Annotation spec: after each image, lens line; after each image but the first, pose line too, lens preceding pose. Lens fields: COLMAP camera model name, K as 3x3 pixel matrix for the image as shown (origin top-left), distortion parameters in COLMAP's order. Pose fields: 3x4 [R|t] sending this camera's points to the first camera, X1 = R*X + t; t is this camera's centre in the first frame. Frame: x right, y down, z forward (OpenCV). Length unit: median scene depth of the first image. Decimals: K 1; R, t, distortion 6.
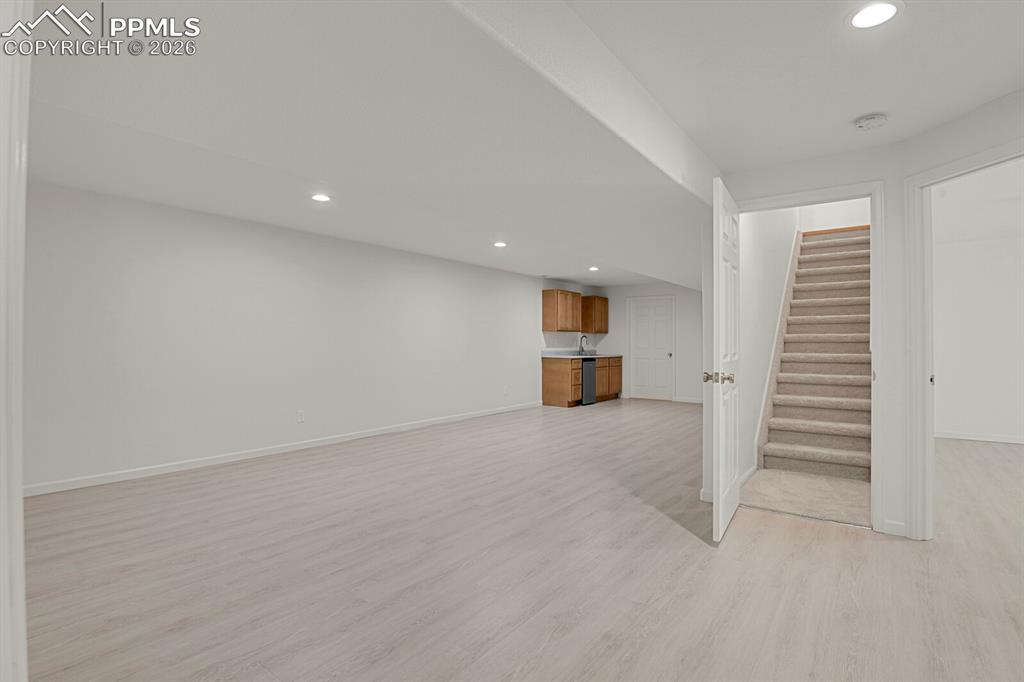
lens RADIAL K [[500.1, 0, 506.7], [0, 500.1, 341.0], [0, 0, 1]] dist [-0.027240, -0.001095]
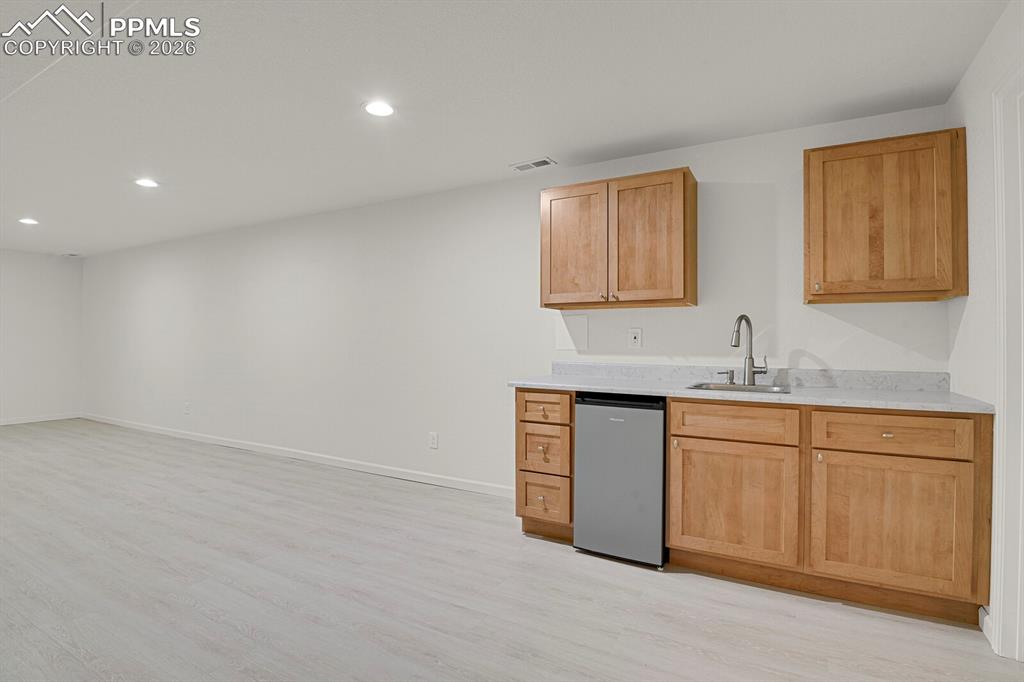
lens RADIAL K [[500.1, 0, 508.7], [0, 500.1, 340.2], [0, 0, 1]] dist [-0.027240, -0.001095]
pose [[0.132218, -0.007948, -0.991189, 0.436653], [-0.002286, 0.999963, -0.008323, 0.006198], [0.991218, 0.003366, 0.132195, 0.906563]]
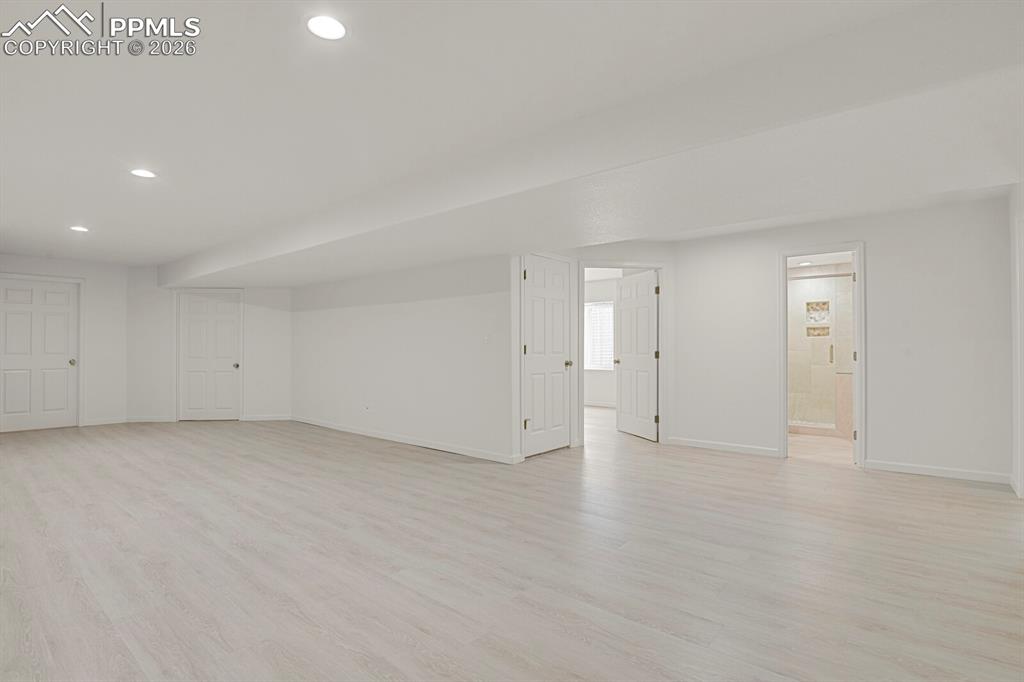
lens RADIAL K [[500.1, 0, 510.9], [0, 500.1, 342.7], [0, 0, 1]] dist [-0.027240, -0.001095]
pose [[0.051161, 0.003762, 0.998683, -0.364755], [-0.004531, 0.999983, -0.003535, 0.000344], [-0.998680, -0.004344, 0.051178, 0.361847]]
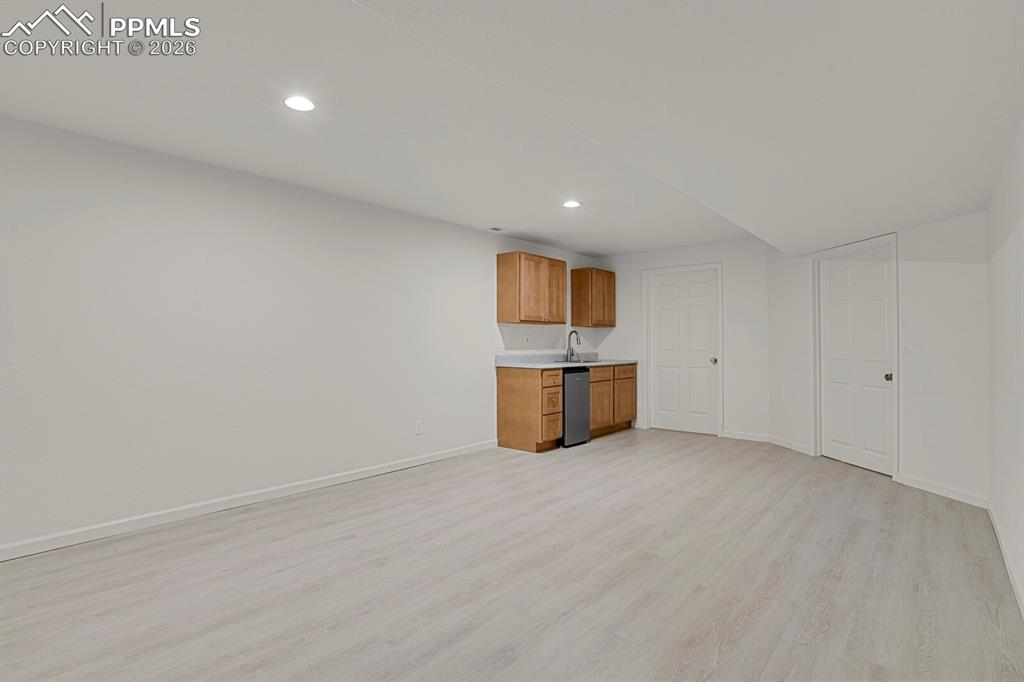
lens RADIAL K [[500.1, 0, 511.9], [0, 500.1, 342.8], [0, 0, 1]] dist [-0.027240, -0.001095]
pose [[0.998364, -0.006771, -0.056784, 0.122061], [0.006792, 0.999977, 0.000173, 0.004408], [0.056782, -0.000558, 0.998386, 0.400625]]
